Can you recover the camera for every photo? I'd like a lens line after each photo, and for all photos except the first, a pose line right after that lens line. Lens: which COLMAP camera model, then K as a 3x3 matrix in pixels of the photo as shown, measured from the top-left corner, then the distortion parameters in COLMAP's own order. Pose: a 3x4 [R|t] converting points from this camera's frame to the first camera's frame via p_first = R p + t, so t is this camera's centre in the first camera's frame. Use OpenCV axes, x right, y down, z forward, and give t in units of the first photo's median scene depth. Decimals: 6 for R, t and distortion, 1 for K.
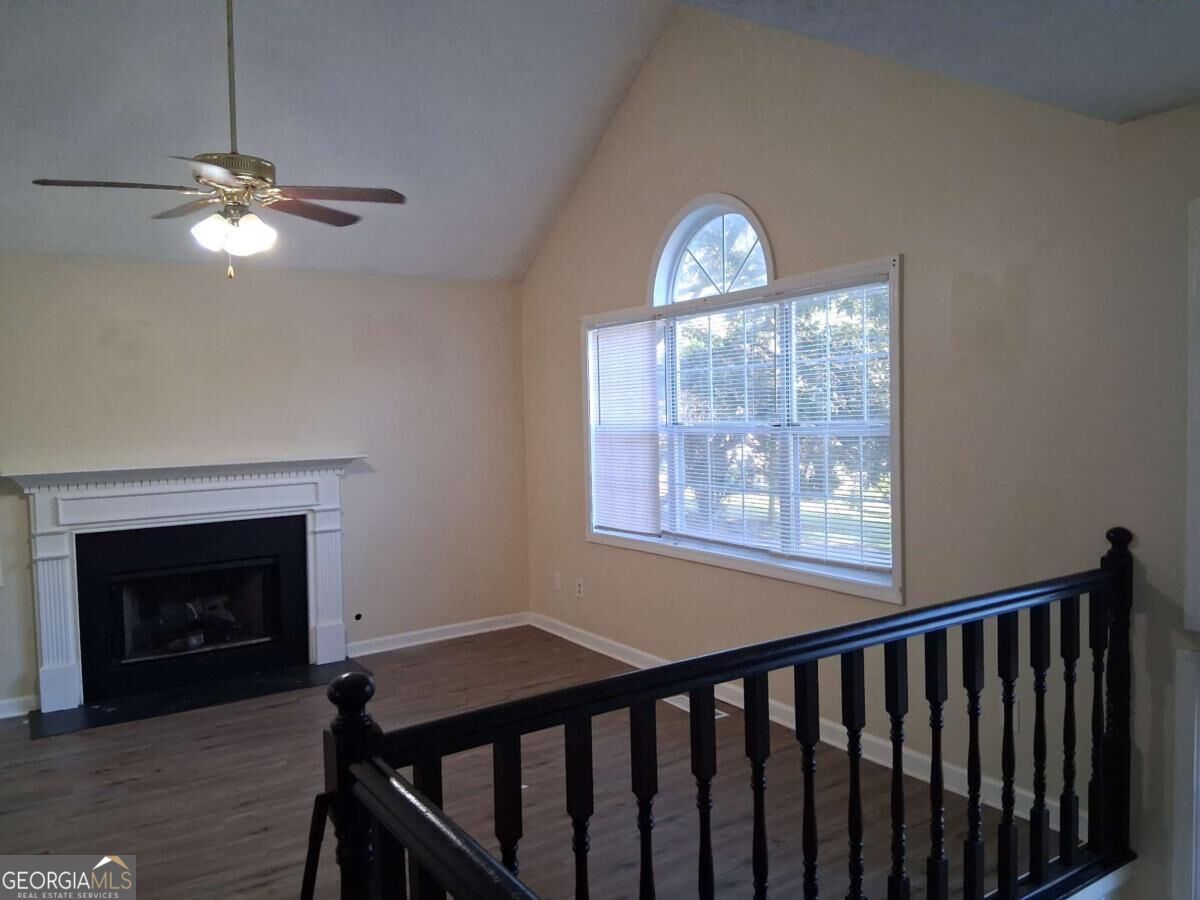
lens RADIAL K [[900.5, 0, 598.2], [0, 900.5, 451.5], [0, 0, 1]] dist [0.074908, -0.124931]
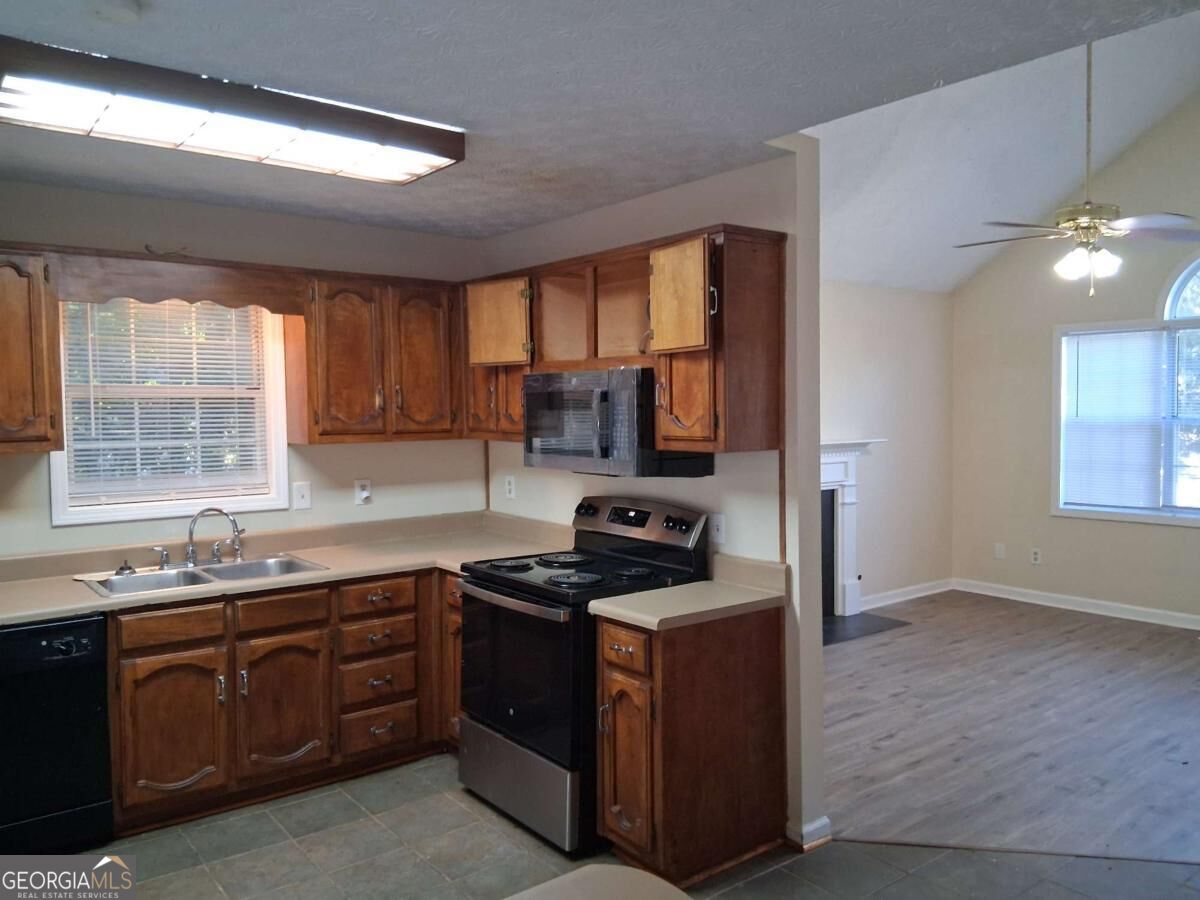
lens RADIAL K [[900.5, 0, 598.9], [0, 900.5, 443.1], [0, 0, 1]] dist [0.074908, -0.124931]
pose [[0.996412, 0.016023, 0.083108, -0.731816], [-0.015150, 0.999823, -0.011120, 0.028293], [-0.083272, 0.009821, 0.996478, -0.147359]]
